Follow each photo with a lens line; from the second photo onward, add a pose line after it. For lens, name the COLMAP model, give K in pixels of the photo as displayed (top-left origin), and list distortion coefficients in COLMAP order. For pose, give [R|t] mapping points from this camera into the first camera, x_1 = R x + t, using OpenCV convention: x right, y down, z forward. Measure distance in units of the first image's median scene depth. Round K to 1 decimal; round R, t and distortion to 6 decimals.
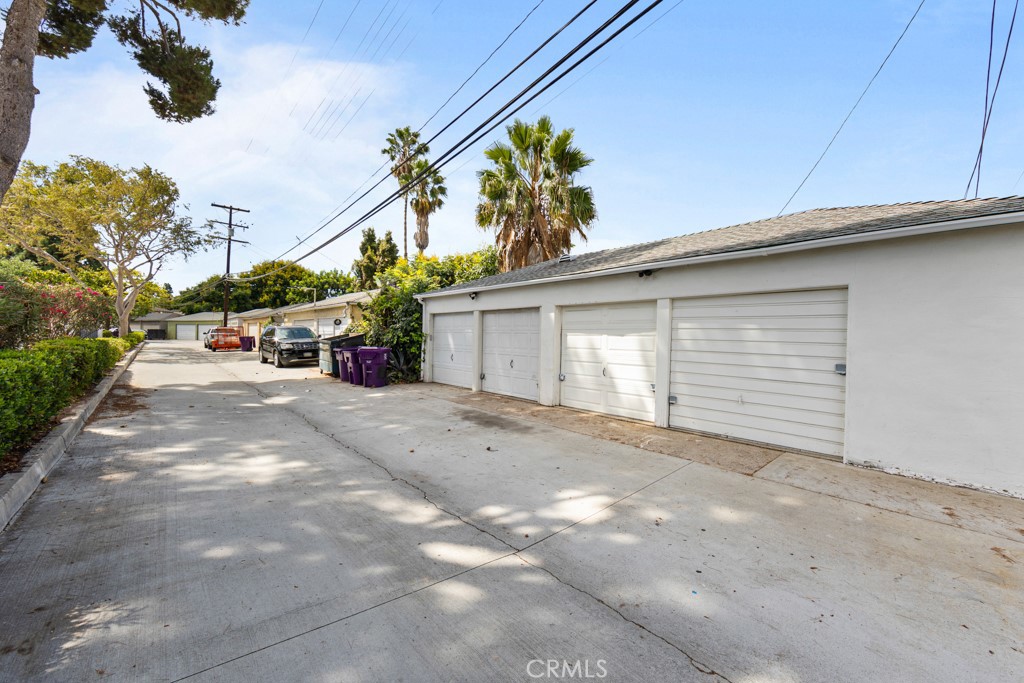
lens RADIAL K [[405.7, 0, 516.2], [0, 405.7, 332.6], [0, 0, 1]] dist [-0.002039, 0.000029]
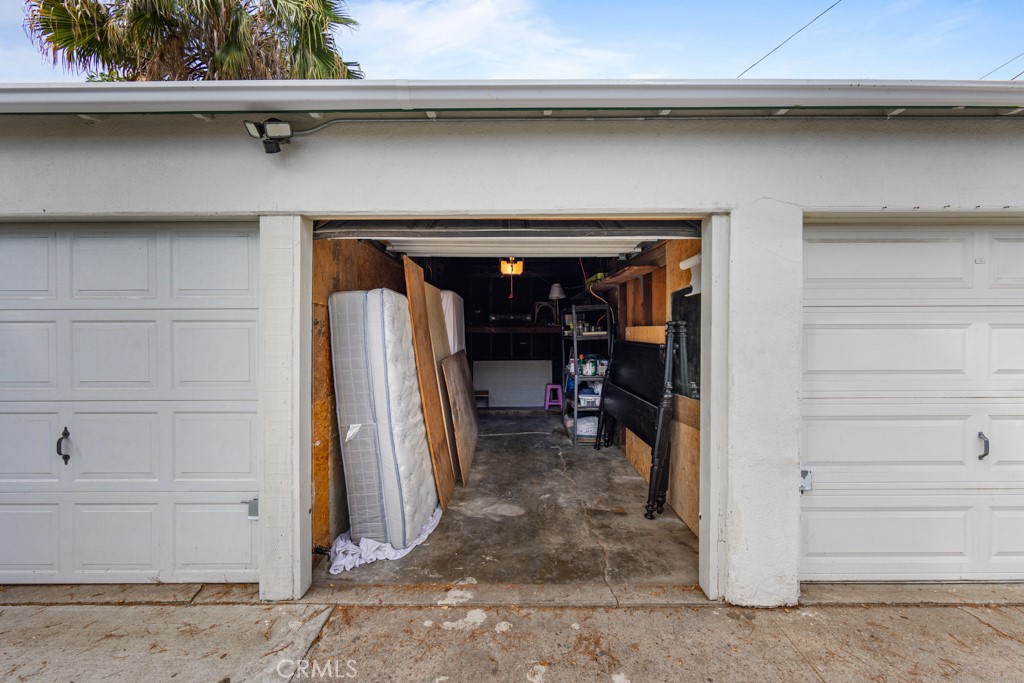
lens RADIAL K [[403.8, 0, 514.6], [0, 403.8, 338.0], [0, 0, 1]] dist [-0.003331, -0.000250]
pose [[0.658768, -0.000592, 0.752346, -0.293007], [0.005122, 0.999980, -0.003699, 0.018373], [-0.752328, 0.006290, 0.658758, 1.284845]]
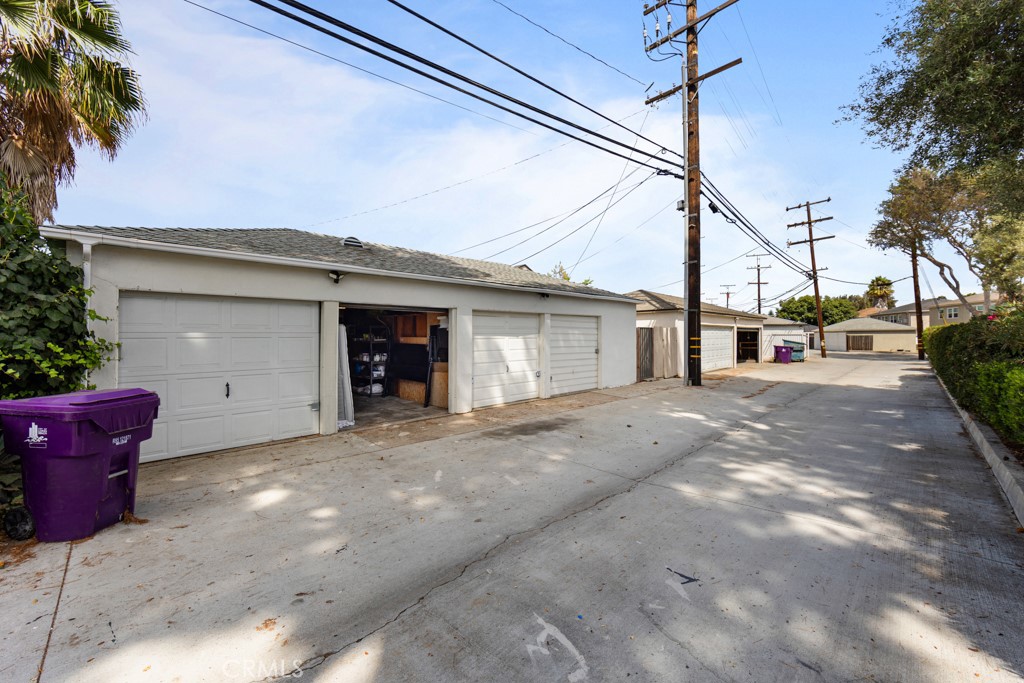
lens RADIAL K [[403.8, 0, 514.6], [0, 403.8, 338.0], [0, 0, 1]] dist [-0.003331, -0.000250]
pose [[-0.060148, 0.003134, 0.998185, -1.192796], [0.012867, 0.999914, -0.002364, 0.010529], [-0.998107, 0.012701, -0.060183, 1.267671]]
